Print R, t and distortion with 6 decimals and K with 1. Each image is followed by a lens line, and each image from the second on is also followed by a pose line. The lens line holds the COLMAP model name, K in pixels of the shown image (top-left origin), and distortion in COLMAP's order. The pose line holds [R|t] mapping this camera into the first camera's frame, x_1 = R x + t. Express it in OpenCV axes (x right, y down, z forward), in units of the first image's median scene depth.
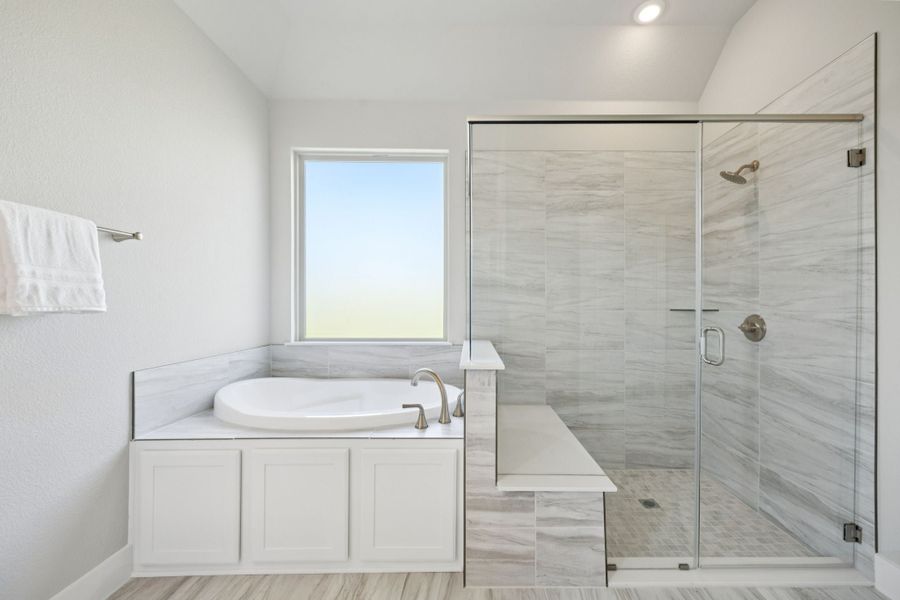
lens RADIAL K [[349.0, 0, 450.0], [0, 349.0, 306.1], [0, 0, 1]] dist [0.000468, -0.000018]
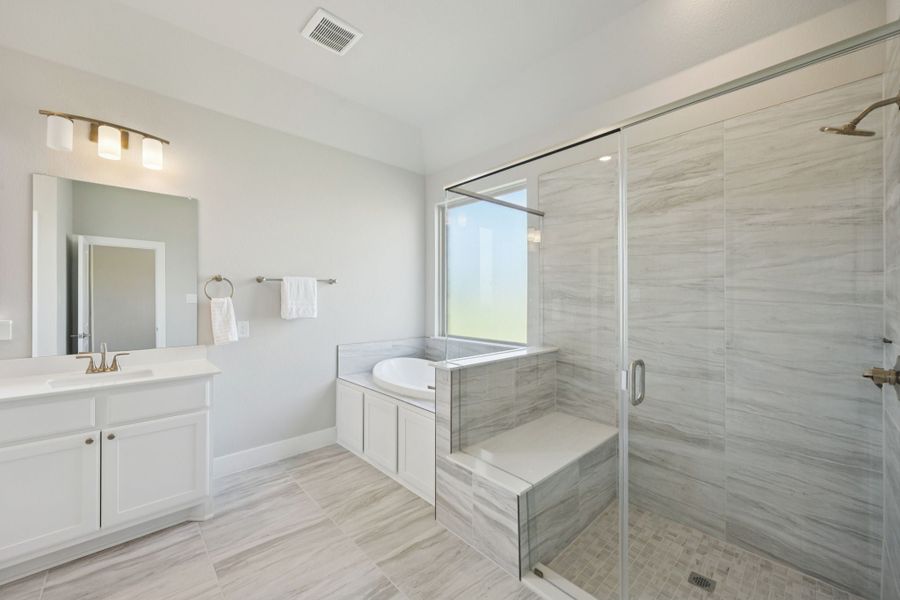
lens RADIAL K [[349.0, 0, 441.6], [0, 349.0, 296.2], [0, 0, 1]] dist [0.000468, -0.000018]
pose [[0.668136, -0.004558, -0.744025, 0.745900], [-0.000430, 0.999979, -0.006513, -0.064659], [0.744039, 0.004672, 0.668120, 0.043143]]
